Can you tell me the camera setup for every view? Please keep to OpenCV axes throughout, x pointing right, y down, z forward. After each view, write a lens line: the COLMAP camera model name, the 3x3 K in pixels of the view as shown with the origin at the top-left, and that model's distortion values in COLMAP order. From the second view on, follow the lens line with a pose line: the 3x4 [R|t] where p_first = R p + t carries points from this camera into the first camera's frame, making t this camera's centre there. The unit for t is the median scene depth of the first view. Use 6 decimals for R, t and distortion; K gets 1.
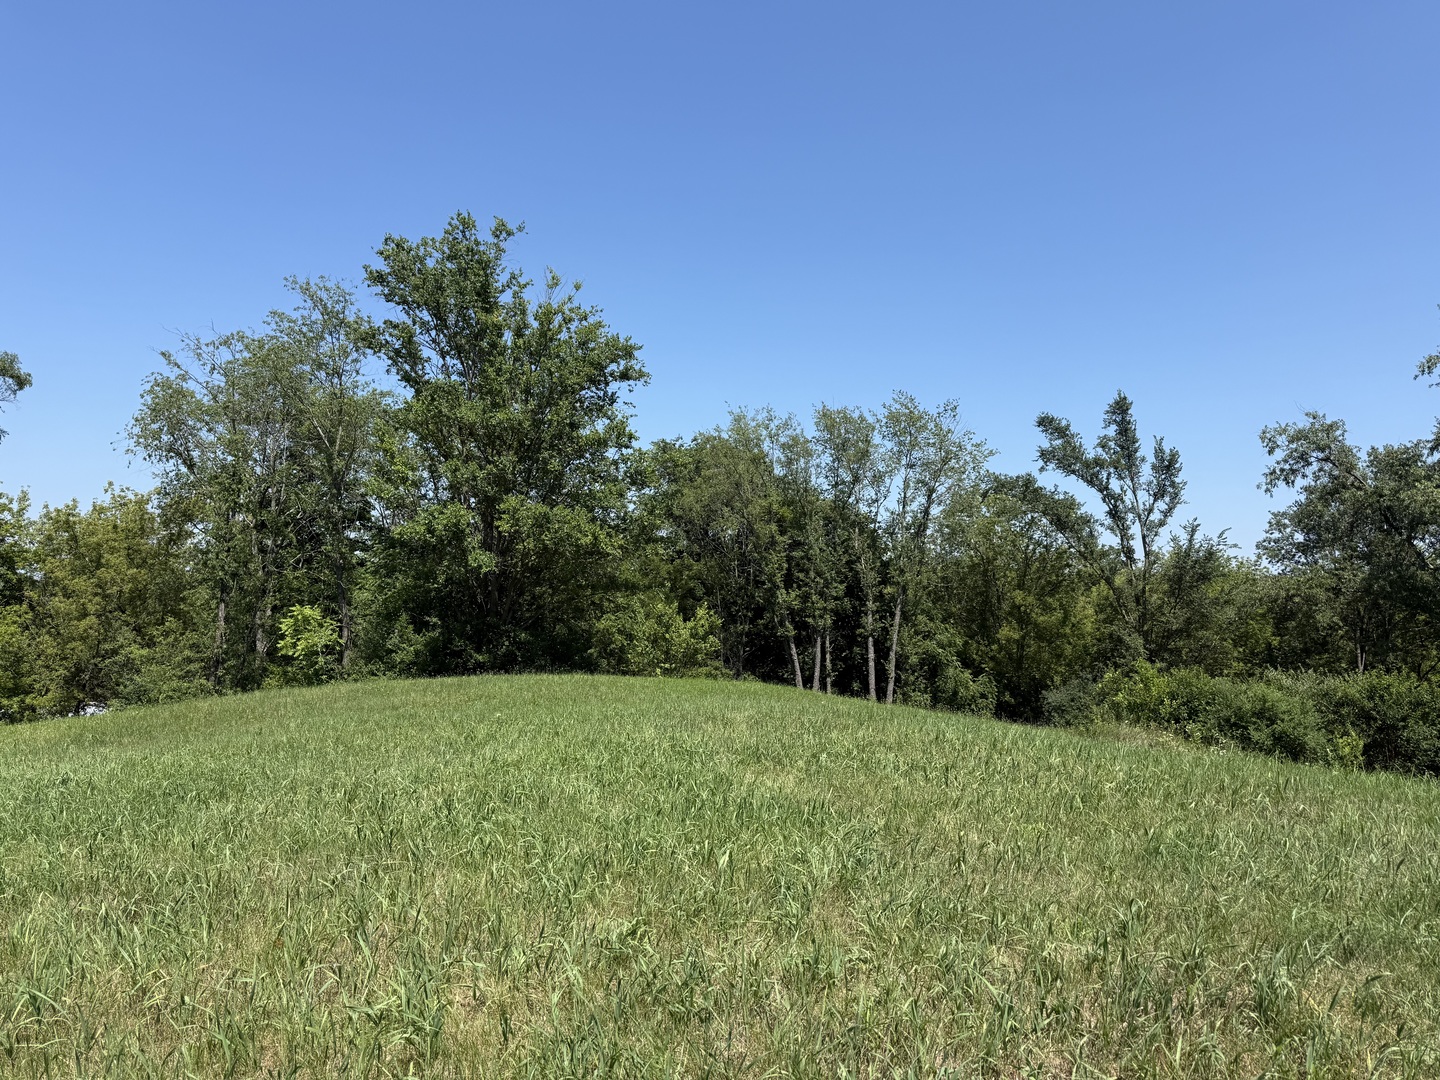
lens RADIAL K [[996.5, 0, 689.8], [0, 996.5, 531.1], [0, 0, 1]] dist [0.050325, -0.077979]
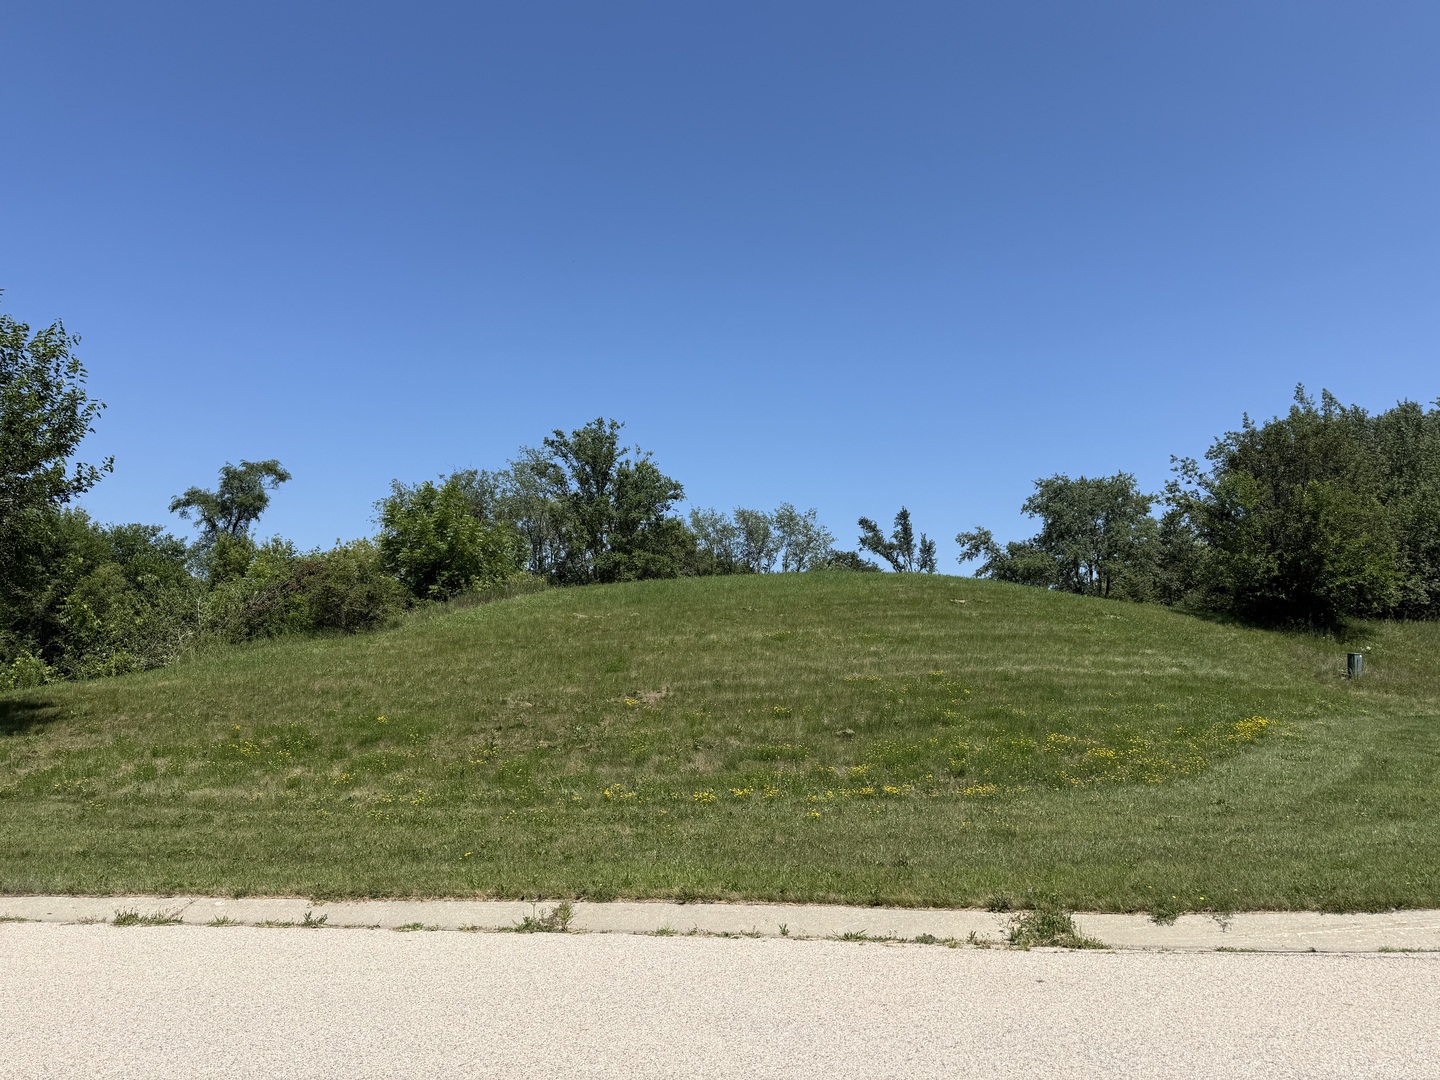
lens RADIAL K [[996.5, 0, 715.2], [0, 996.5, 542.9], [0, 0, 1]] dist [0.050325, -0.077979]
pose [[0.980404, 0.033317, 0.194158, -0.241025], [-0.021206, 0.997716, -0.064127, 0.045059], [-0.195852, 0.058753, 0.978872, -0.667386]]
